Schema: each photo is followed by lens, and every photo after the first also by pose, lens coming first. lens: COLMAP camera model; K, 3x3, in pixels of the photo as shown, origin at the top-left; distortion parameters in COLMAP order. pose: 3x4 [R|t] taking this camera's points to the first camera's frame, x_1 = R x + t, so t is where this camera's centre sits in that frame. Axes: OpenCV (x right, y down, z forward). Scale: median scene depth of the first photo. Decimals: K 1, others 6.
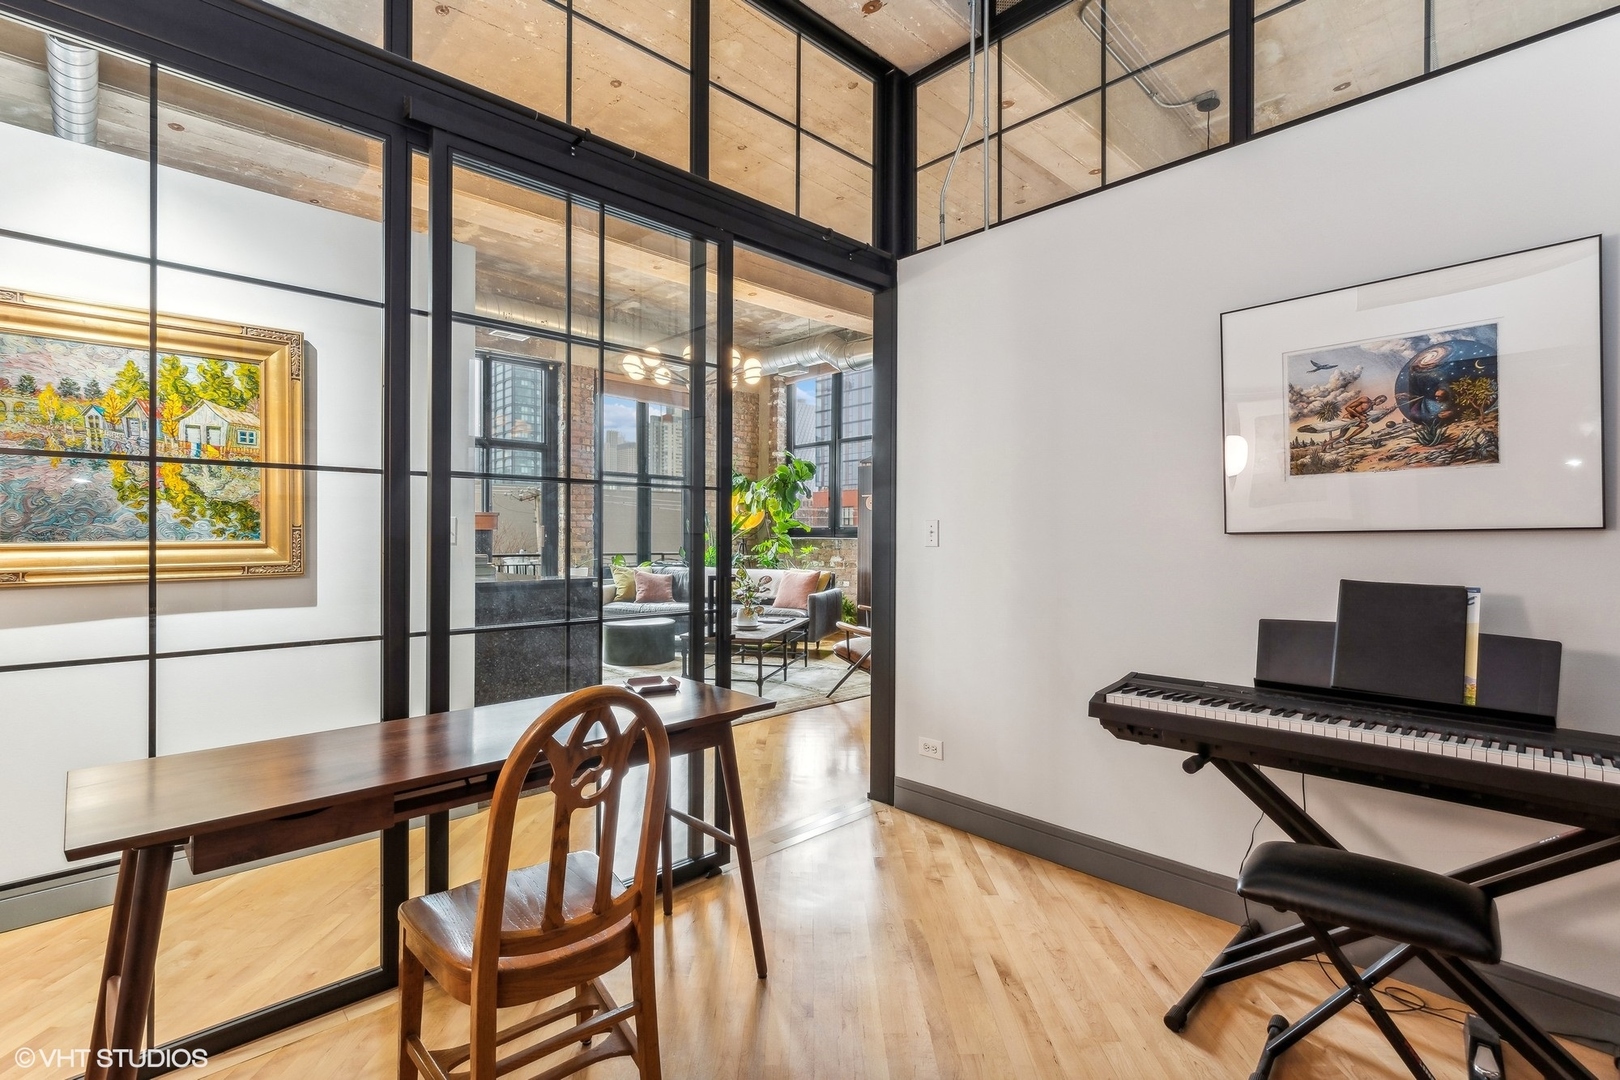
lens RADIAL K [[736.4, 0, 805.9], [0, 736.4, 537.9], [0, 0, 1]] dist [0.000122, -0.002686]
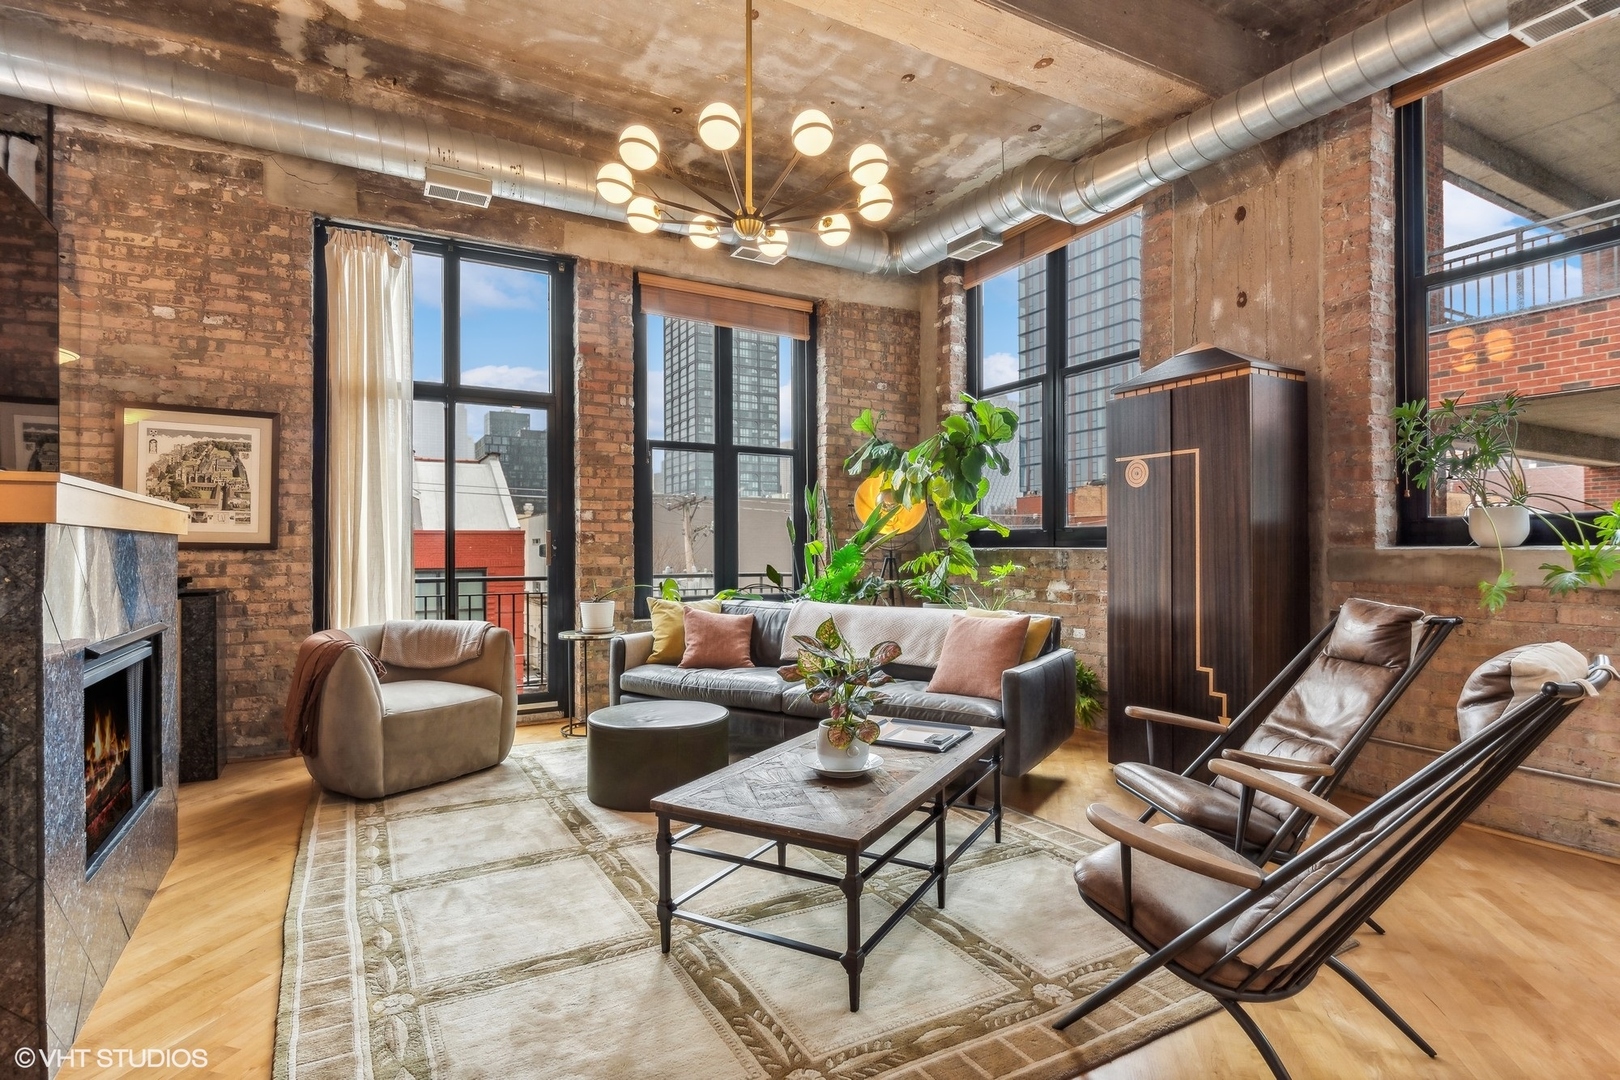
lens RADIAL K [[786.0, 0, 801.1], [0, 786.0, 543.1], [0, 0, 1]] dist [-0.019443, 0.000056]
pose [[0.966618, -0.008196, -0.256092, 0.005952], [0.005305, 0.999914, -0.011975, 0.002440], [0.256168, 0.010217, 0.966578, 0.396658]]
